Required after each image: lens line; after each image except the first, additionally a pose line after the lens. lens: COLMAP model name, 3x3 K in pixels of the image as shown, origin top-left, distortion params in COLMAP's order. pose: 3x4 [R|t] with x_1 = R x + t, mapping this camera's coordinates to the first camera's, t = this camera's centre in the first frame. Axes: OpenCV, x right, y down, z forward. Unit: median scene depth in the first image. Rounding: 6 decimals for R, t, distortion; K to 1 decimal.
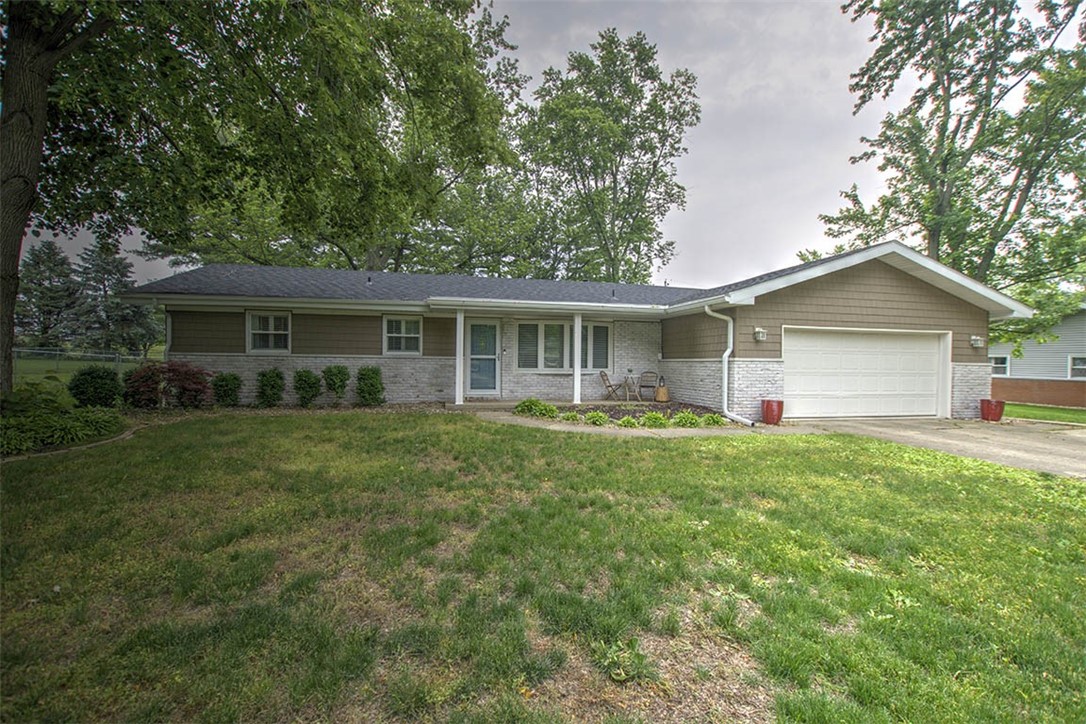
lens RADIAL K [[465.4, 0, 543.0], [0, 465.4, 362.0], [0, 0, 1]] dist [0.026267, -0.009647]
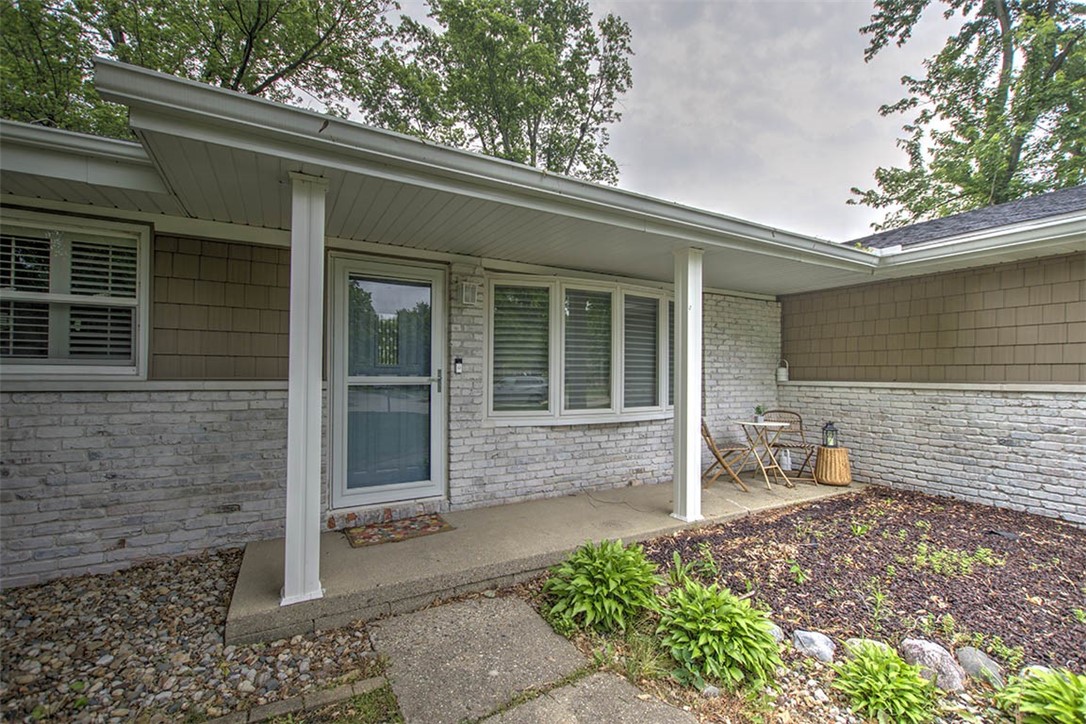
lens RADIAL K [[465.4, 0, 543.0], [0, 465.4, 362.0], [0, 0, 1]] dist [0.026267, -0.009647]
pose [[0.961613, 0.002899, 0.274394, -0.082588], [0.002937, 0.999778, -0.020855, -0.011861], [-0.274394, 0.020860, 0.961391, 0.473725]]
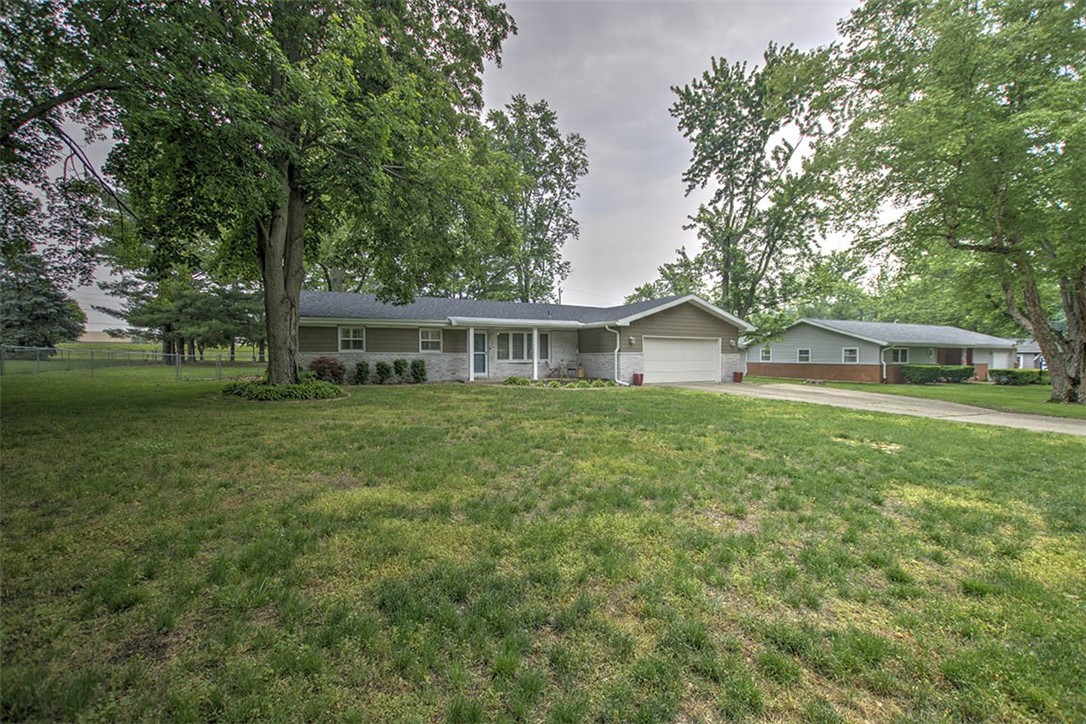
lens RADIAL K [[465.4, 0, 543.0], [0, 465.4, 362.0], [0, 0, 1]] dist [0.026267, -0.009647]
pose [[0.969755, -0.014001, 0.243678, -0.218192], [0.011194, 0.999854, 0.012899, 0.001234], [-0.243823, -0.009781, 0.969770, -0.466649]]
